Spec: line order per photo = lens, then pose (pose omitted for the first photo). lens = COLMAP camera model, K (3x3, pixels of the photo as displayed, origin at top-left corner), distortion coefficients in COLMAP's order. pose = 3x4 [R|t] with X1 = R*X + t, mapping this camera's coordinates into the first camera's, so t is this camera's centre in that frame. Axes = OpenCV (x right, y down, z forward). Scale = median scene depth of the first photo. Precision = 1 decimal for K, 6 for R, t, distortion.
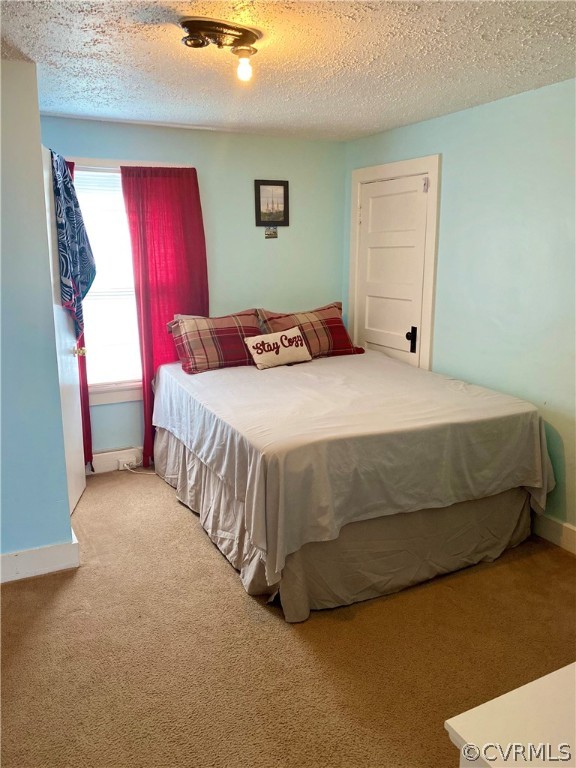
lens RADIAL K [[589.3, 0, 287.9], [0, 589.3, 383.4], [0, 0, 1]] dist [0.037700, -0.047141]
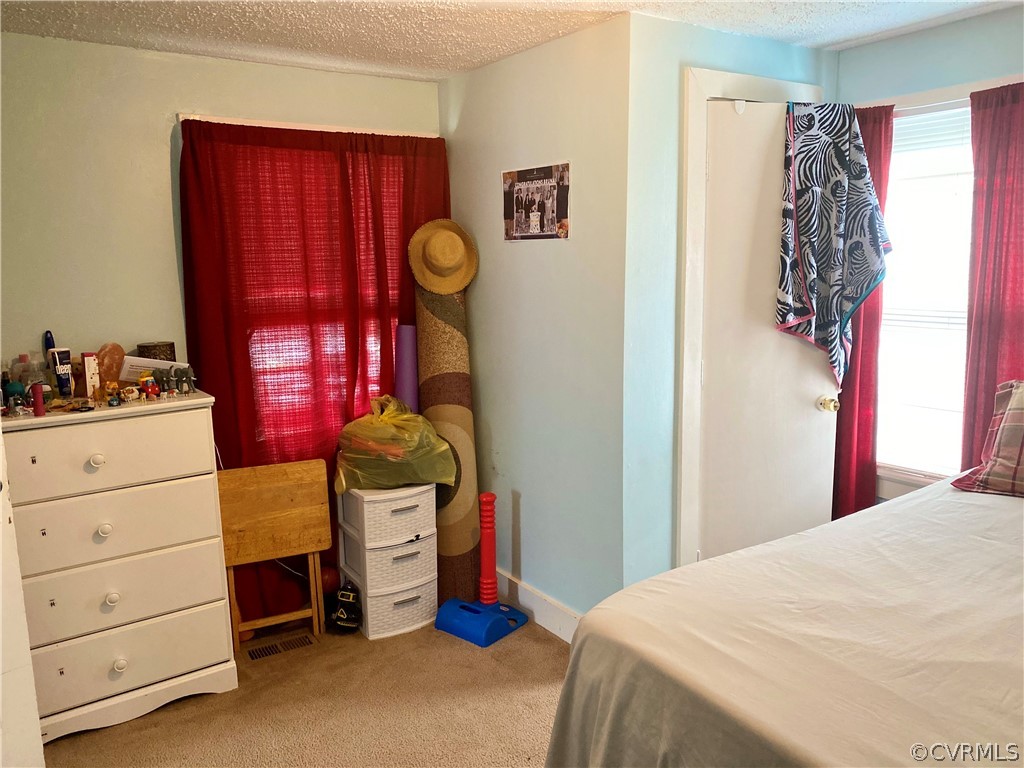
lens RADIAL K [[785.7, 0, 511.8], [0, 785.7, 385.2], [0, 0, 1]] dist [0.037700, -0.047141]
pose [[0.139288, 0.158137, -0.977544, 0.455531], [-0.193028, 0.972566, 0.129828, -0.125501], [0.971257, 0.170609, 0.165992, 0.549771]]
